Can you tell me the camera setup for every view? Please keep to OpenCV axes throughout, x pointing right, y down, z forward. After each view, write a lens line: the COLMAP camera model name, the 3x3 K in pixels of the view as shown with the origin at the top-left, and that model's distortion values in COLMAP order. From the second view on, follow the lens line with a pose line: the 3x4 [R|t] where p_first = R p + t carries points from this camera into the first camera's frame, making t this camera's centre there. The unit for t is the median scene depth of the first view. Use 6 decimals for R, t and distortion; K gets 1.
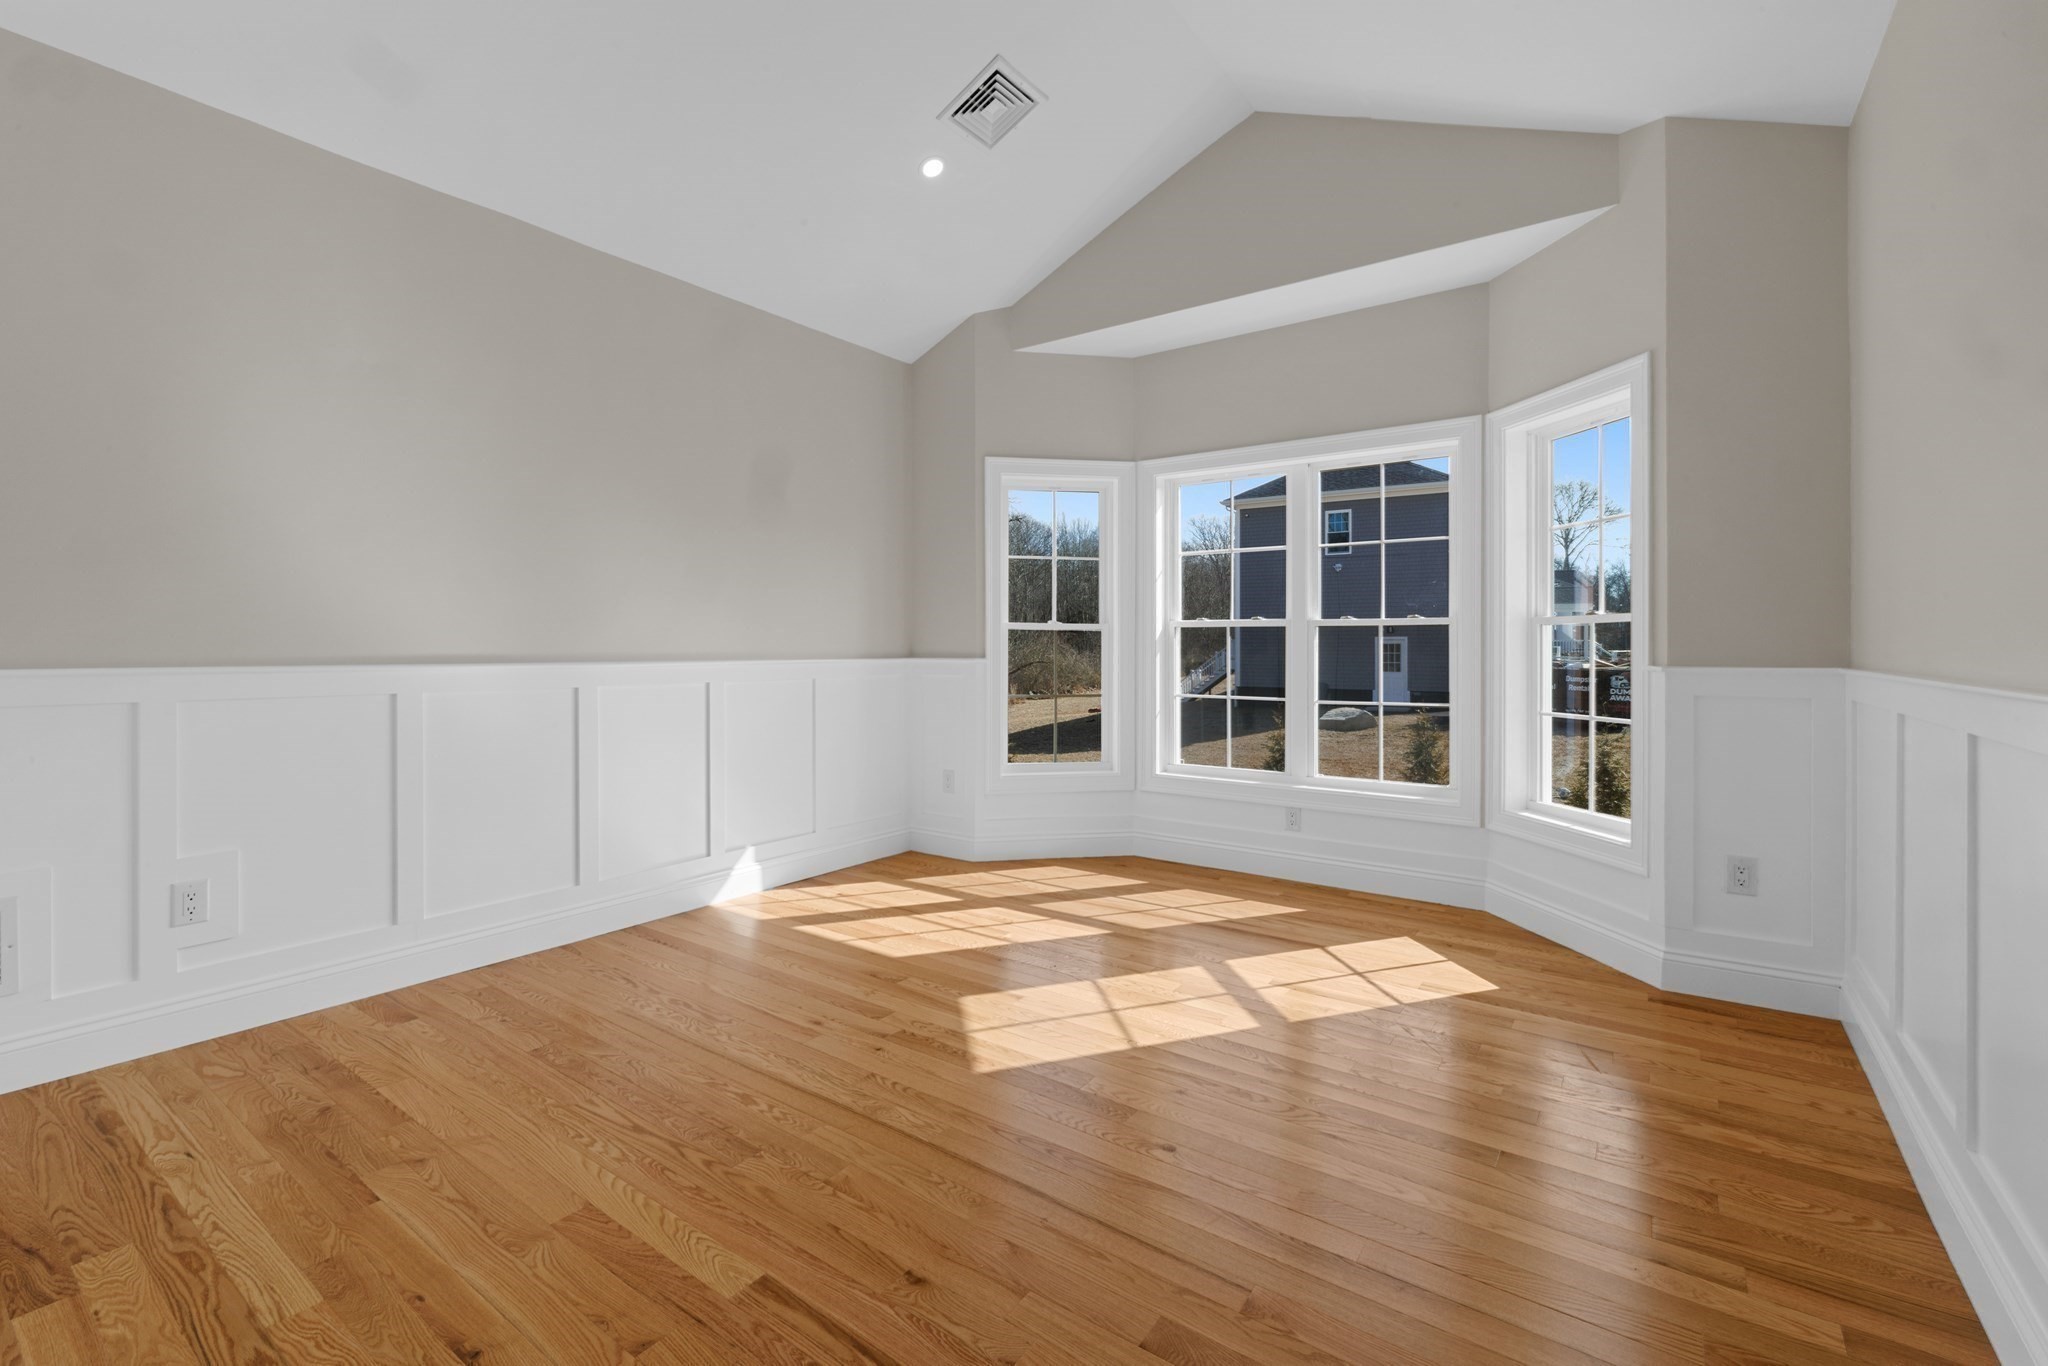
lens RADIAL K [[891.6, 0, 1065.0], [0, 891.6, 644.9], [0, 0, 1]] dist [0.001166, -0.000051]
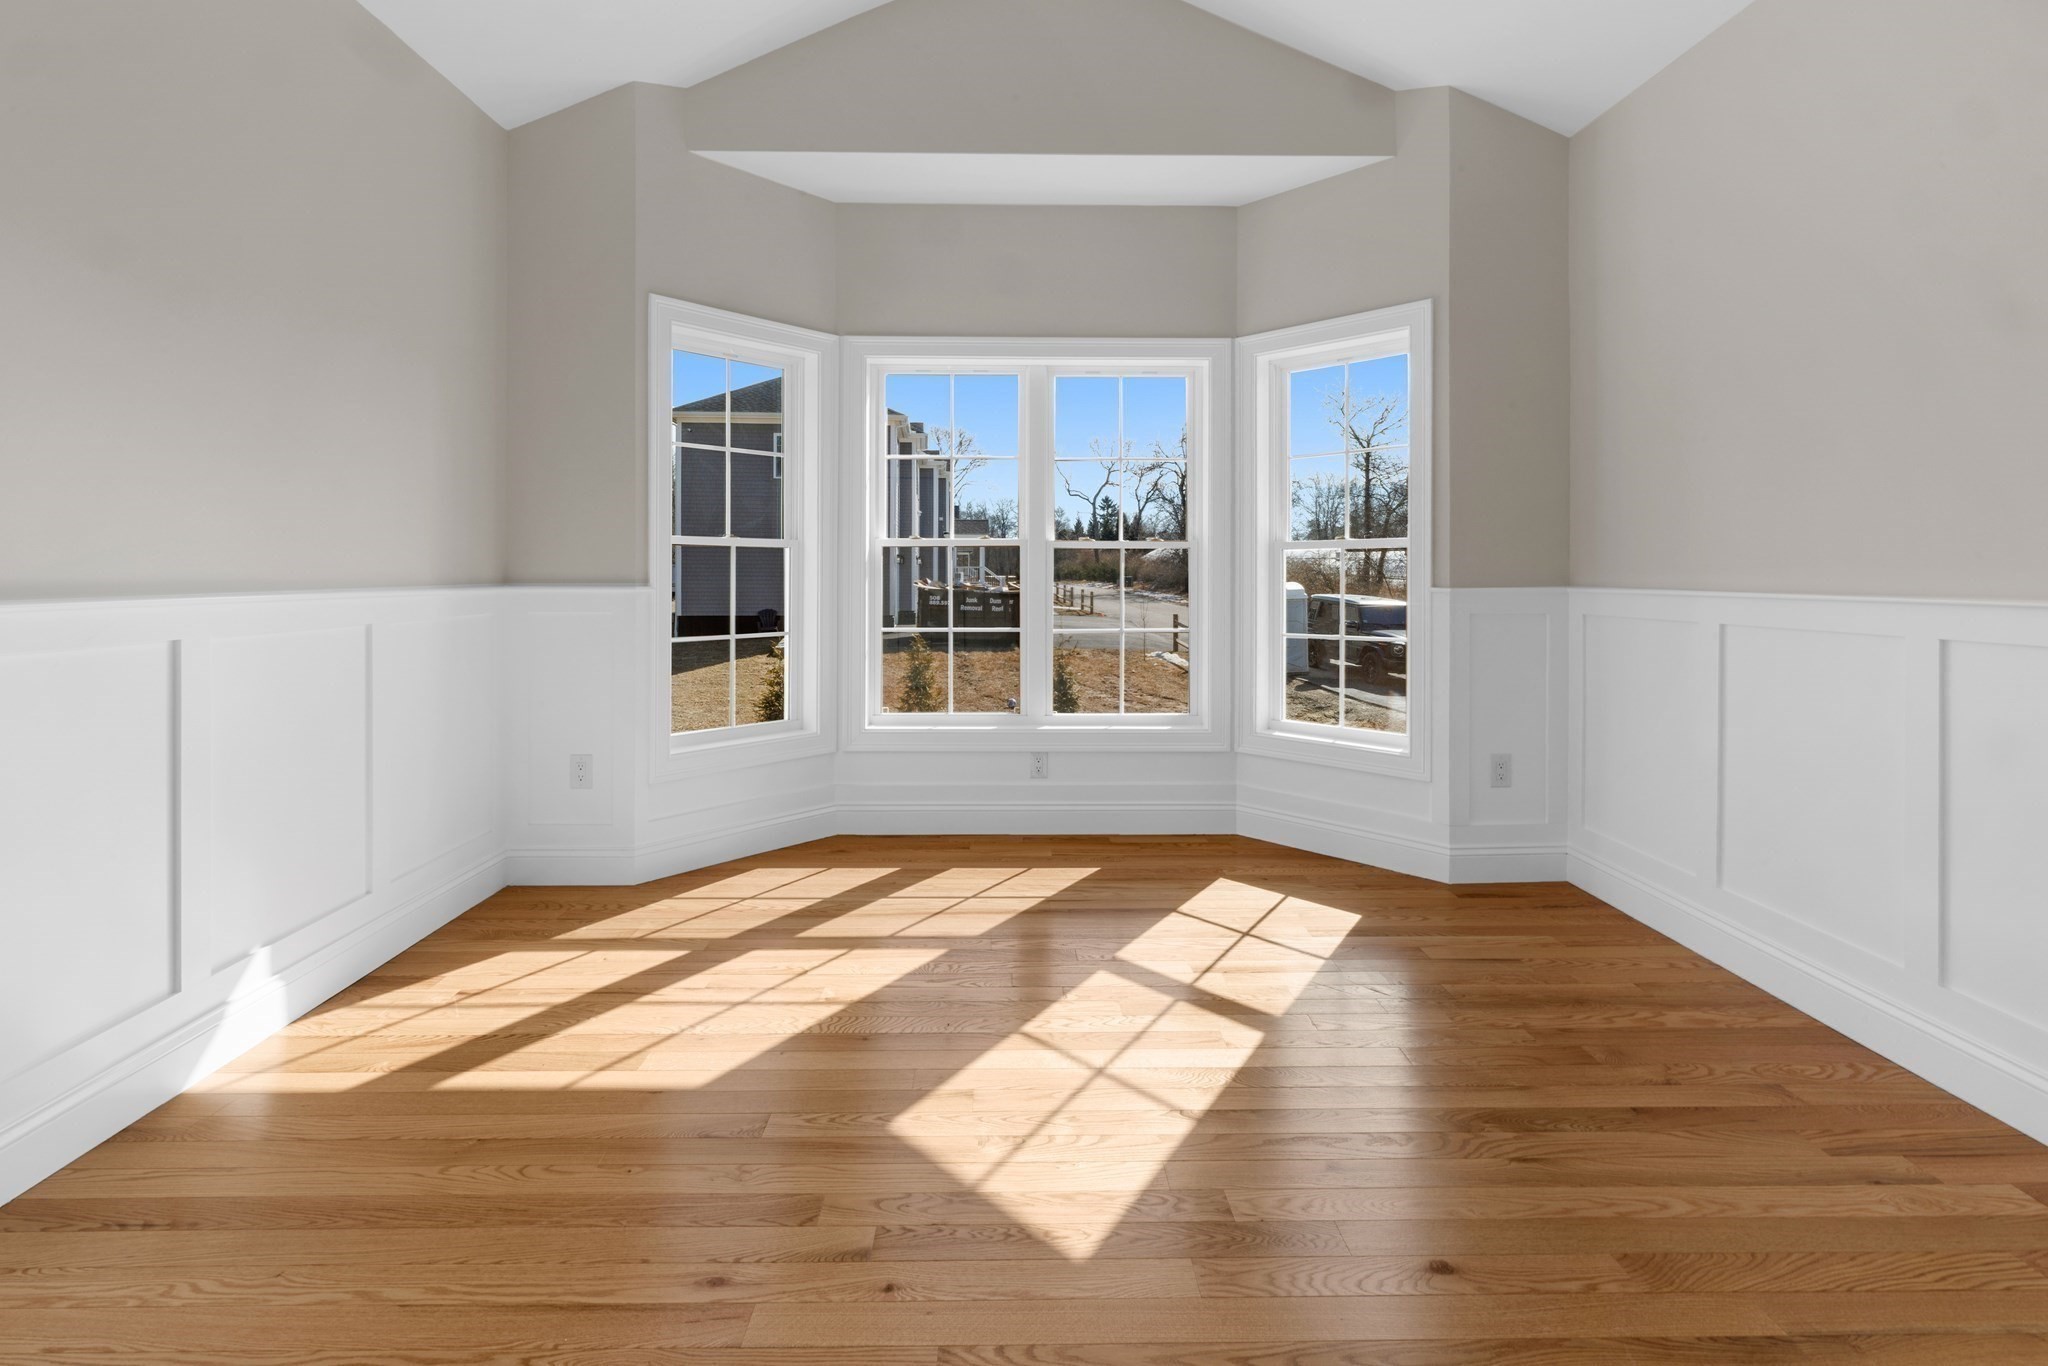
lens RADIAL K [[891.6, 0, 1031.8], [0, 891.6, 568.2], [0, 0, 1]] dist [0.001166, -0.000051]
pose [[0.813269, 0.003729, 0.581876, -0.327162], [-0.001759, 0.999991, -0.003950, 0.004871], [-0.581885, 0.002189, 0.813268, 0.351066]]
